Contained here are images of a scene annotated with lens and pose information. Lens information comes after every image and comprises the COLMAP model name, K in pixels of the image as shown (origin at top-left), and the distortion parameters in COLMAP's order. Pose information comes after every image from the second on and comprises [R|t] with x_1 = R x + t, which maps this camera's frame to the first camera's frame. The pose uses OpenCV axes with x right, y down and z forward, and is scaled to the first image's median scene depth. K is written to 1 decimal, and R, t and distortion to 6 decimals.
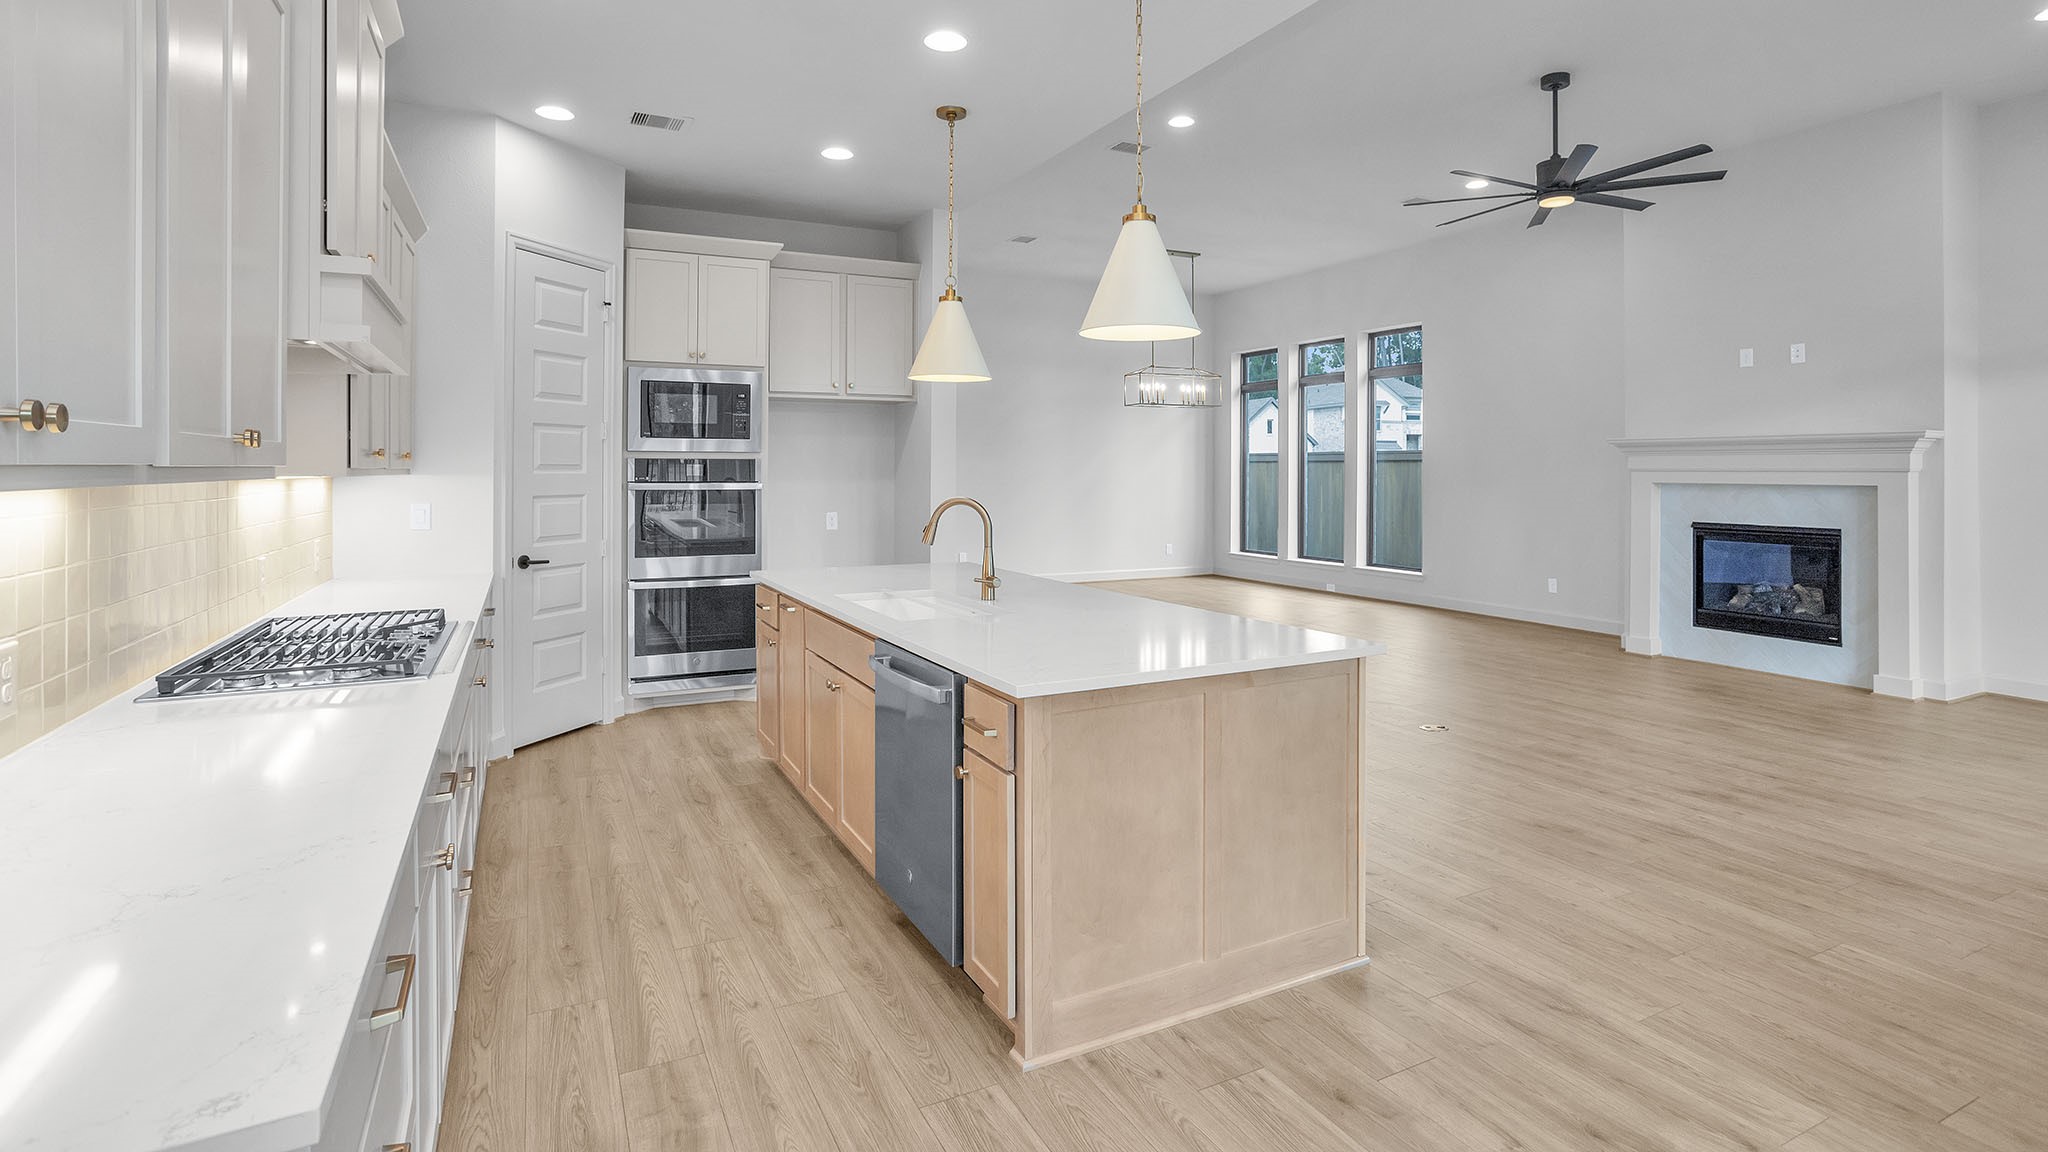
lens RADIAL K [[993.8, 0, 1042.2], [0, 993.8, 429.2], [0, 0, 1]] dist [-0.036631, 0.017764]
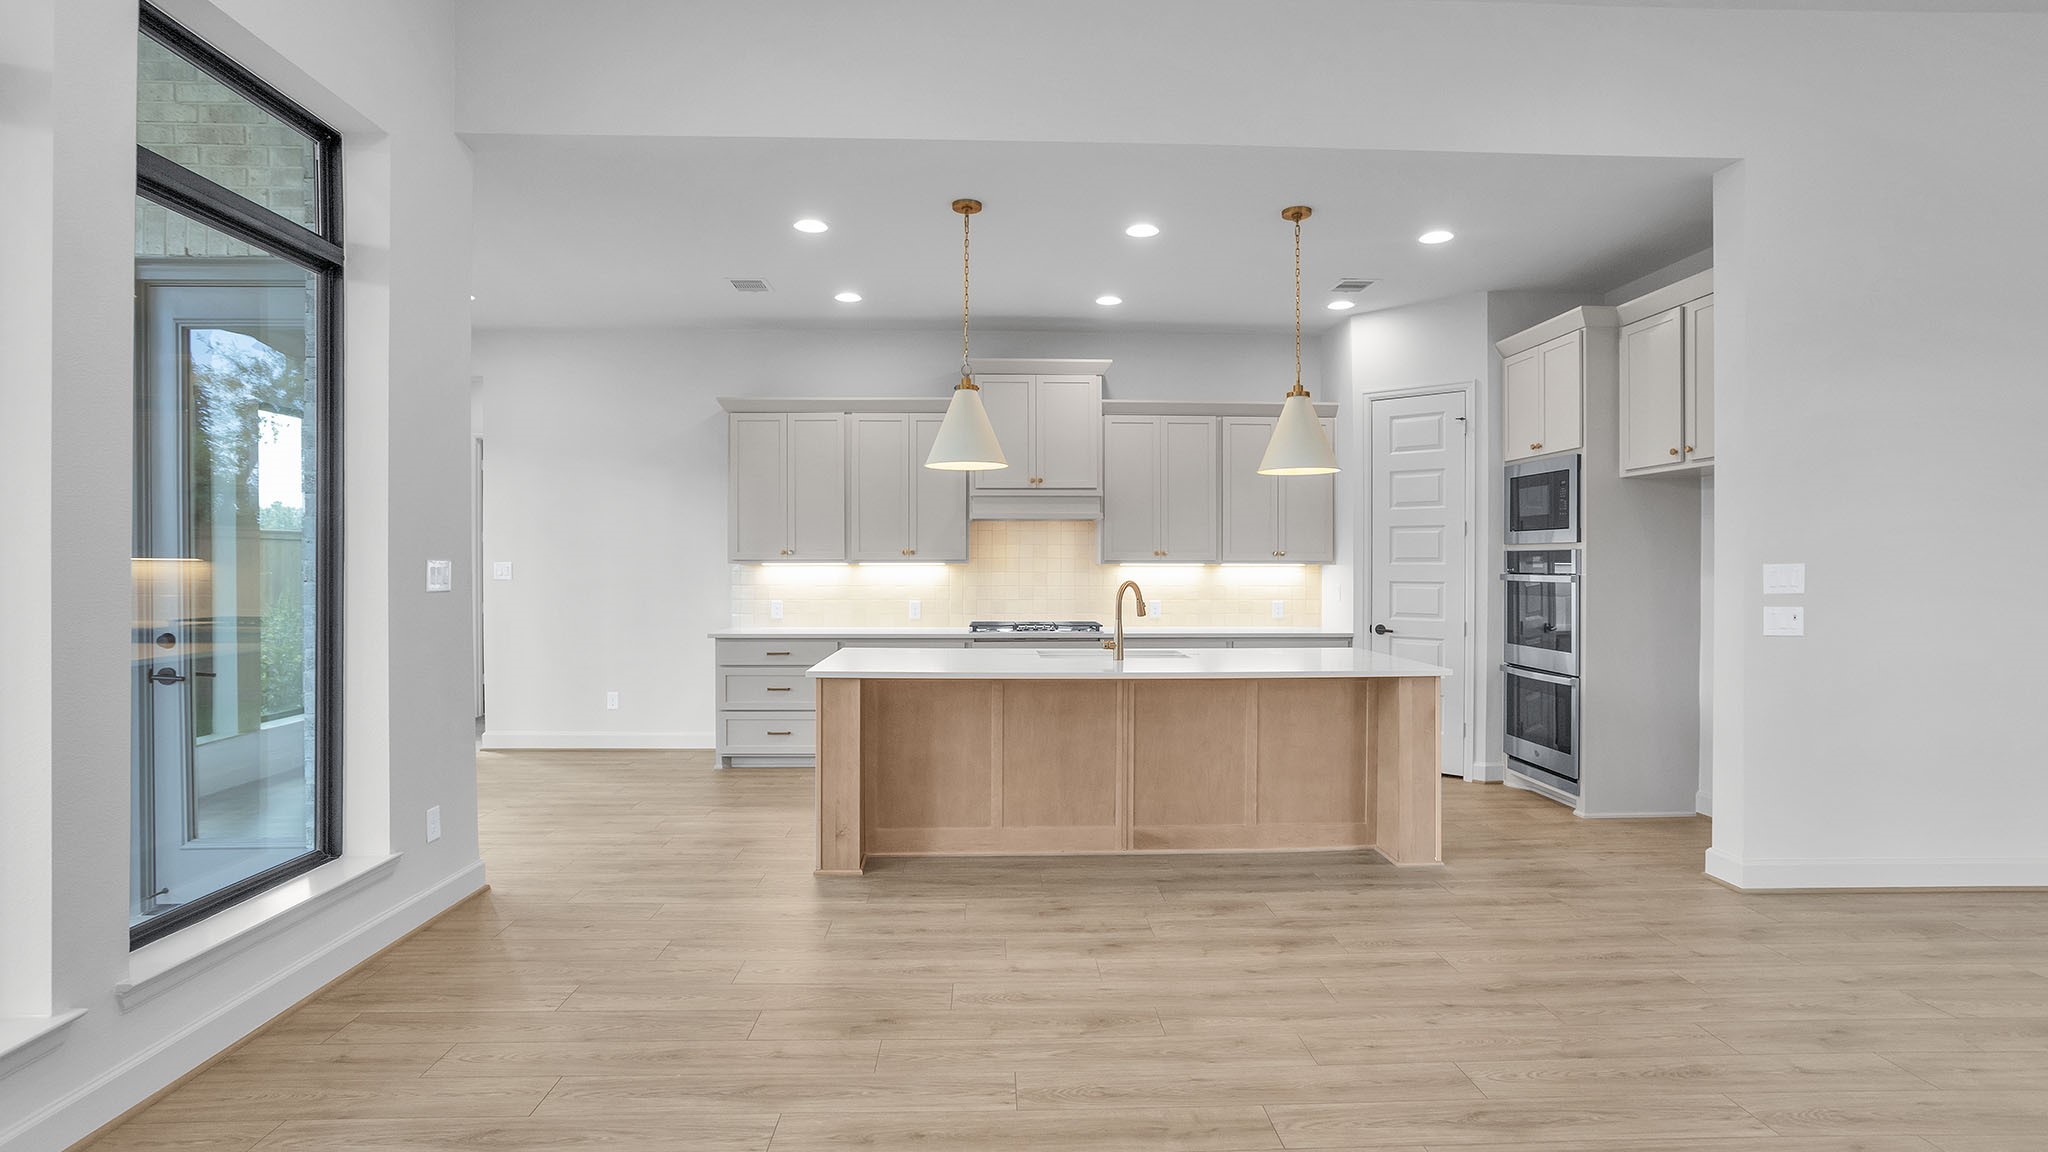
lens RADIAL K [[993.8, 0, 1027.6], [0, 993.8, 560.8], [0, 0, 1]] dist [-0.036631, 0.017764]
pose [[-0.435816, 0.002390, -0.900032, 0.793056], [0.041253, 0.998999, -0.017323, 0.037104], [0.899090, -0.044679, -0.435479, 0.992239]]
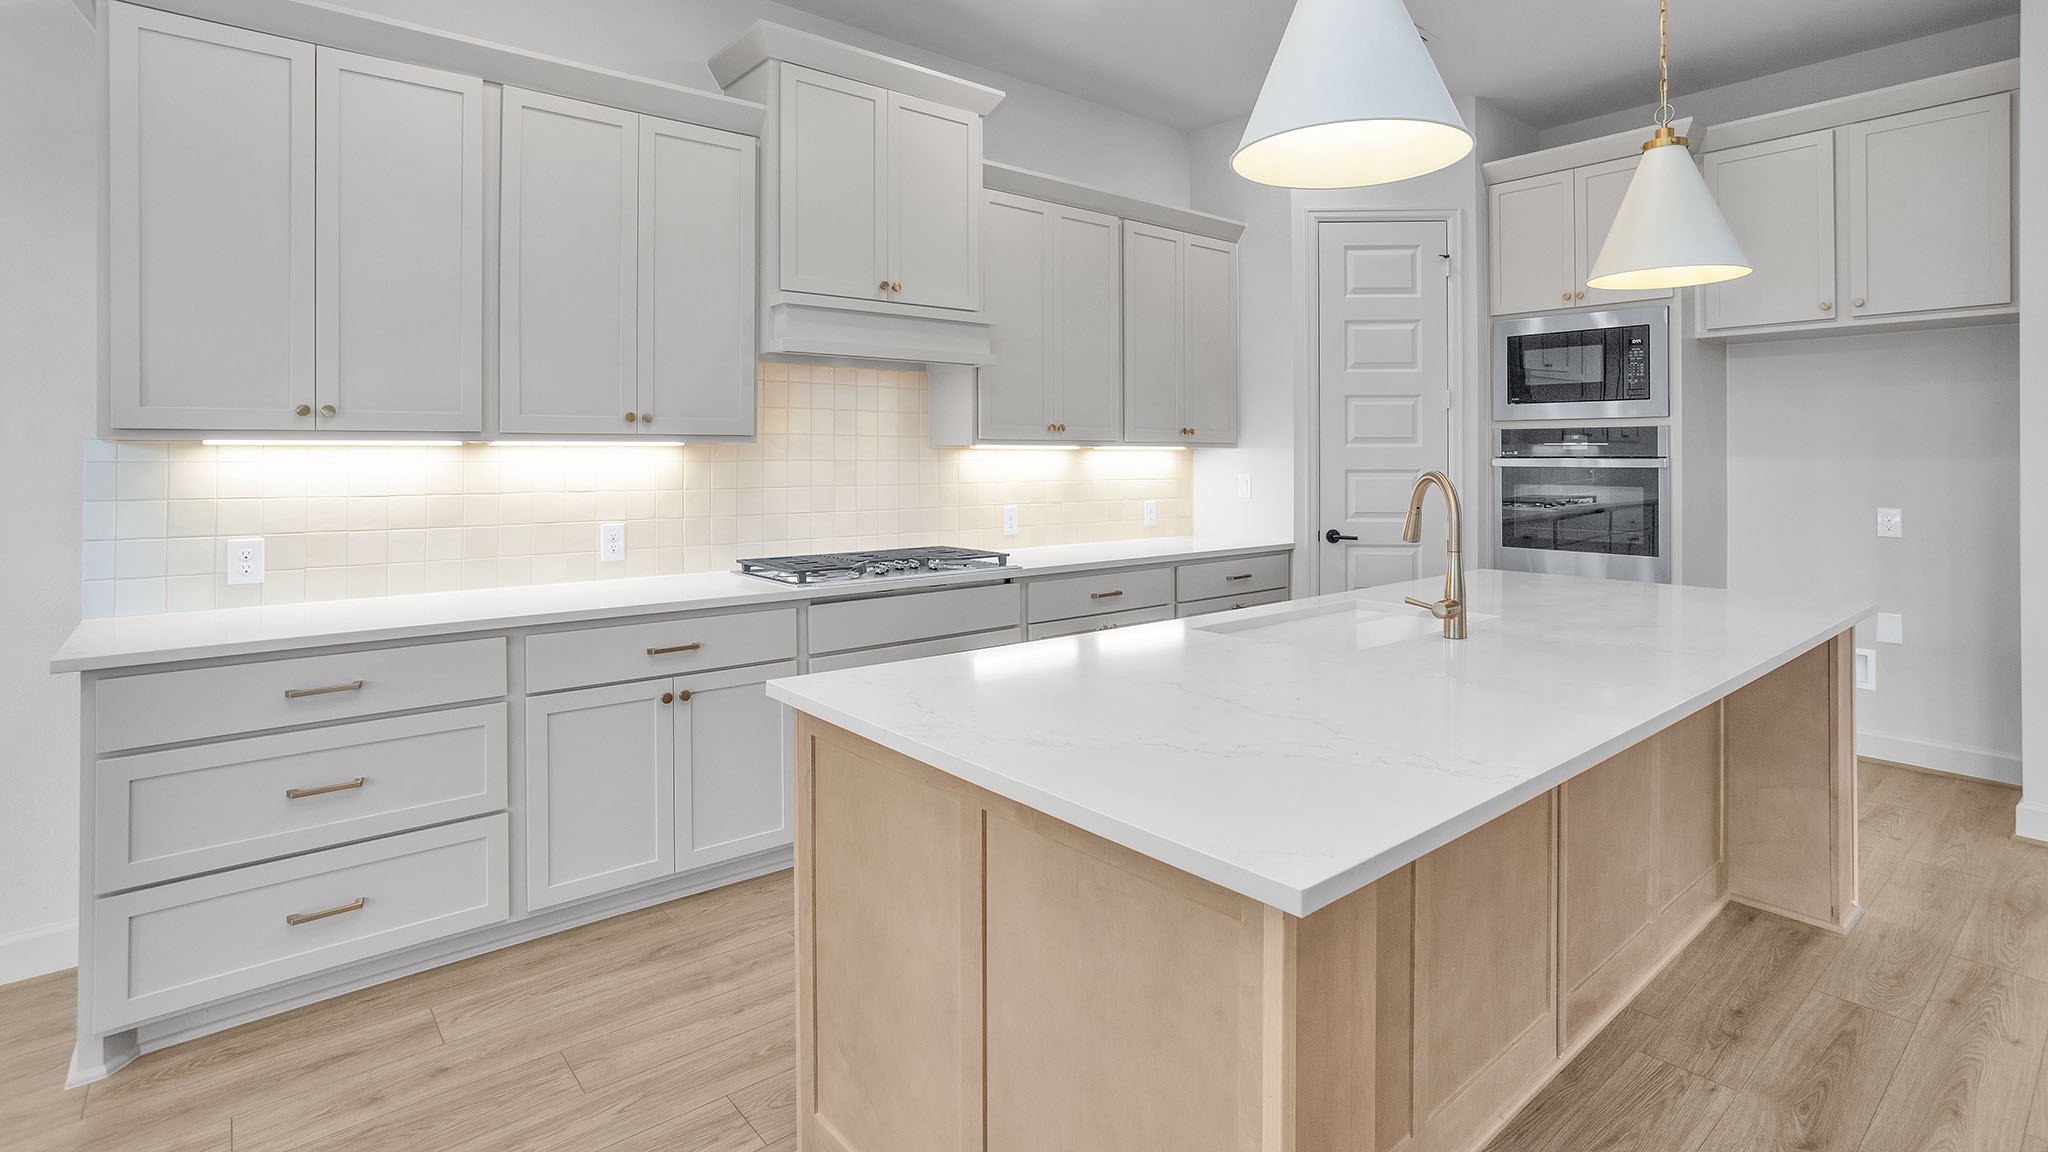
lens RADIAL K [[993.8, 0, 1026.5], [0, 993.8, 449.2], [0, 0, 1]] dist [-0.036631, 0.017764]
pose [[0.210057, 0.001929, -0.977687, 0.332841], [0.043509, 0.998989, 0.011319, 0.019380], [0.976720, -0.044916, 0.209761, 0.417346]]
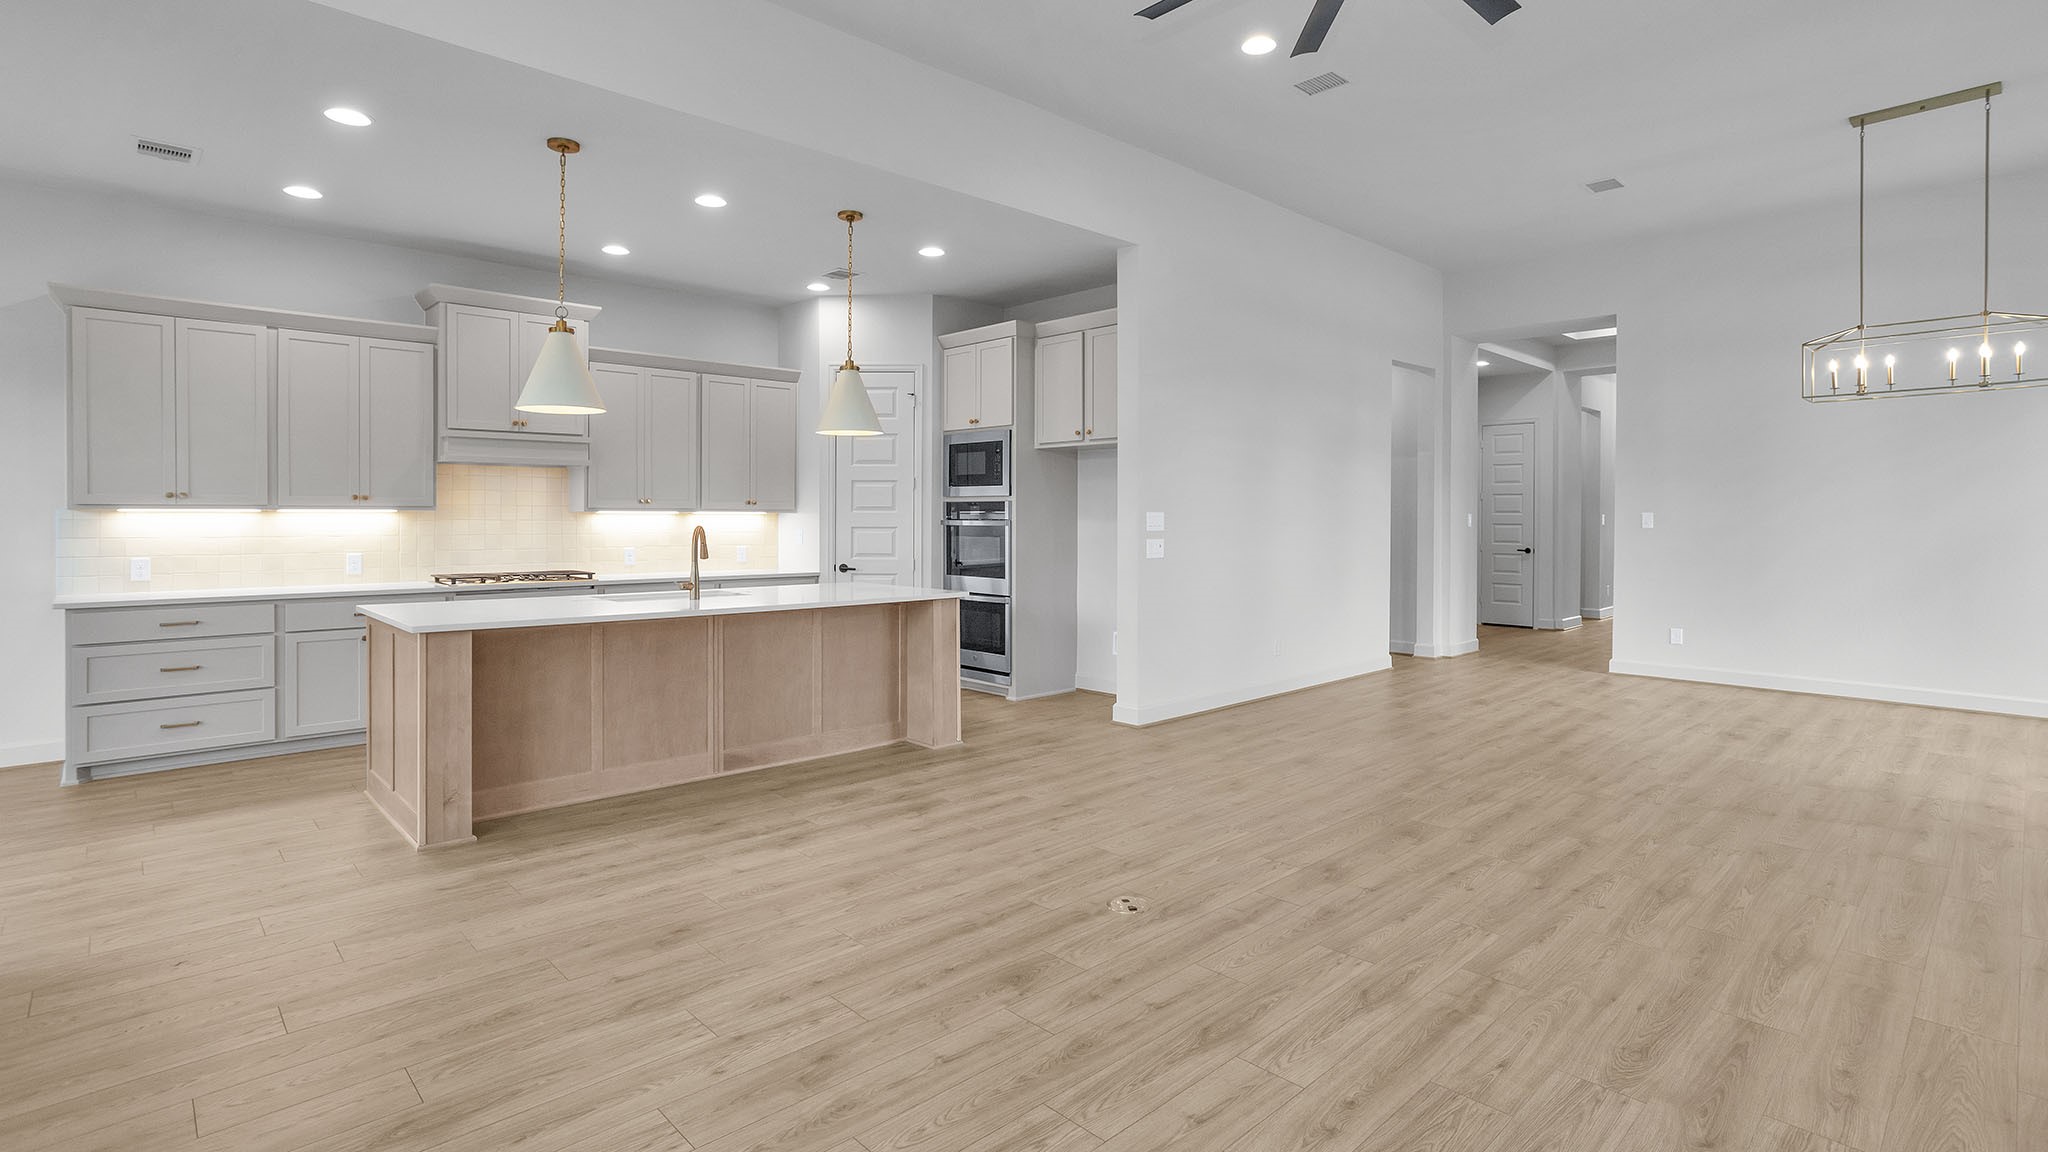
lens RADIAL K [[993.8, 0, 1023.4], [0, 993.8, 514.8], [0, 0, 1]] dist [-0.036631, 0.017764]
pose [[0.265969, 0.004522, -0.963971, 0.952436], [0.039724, 0.999088, 0.015647, 0.029868], [0.963163, -0.042455, 0.265546, 0.730002]]
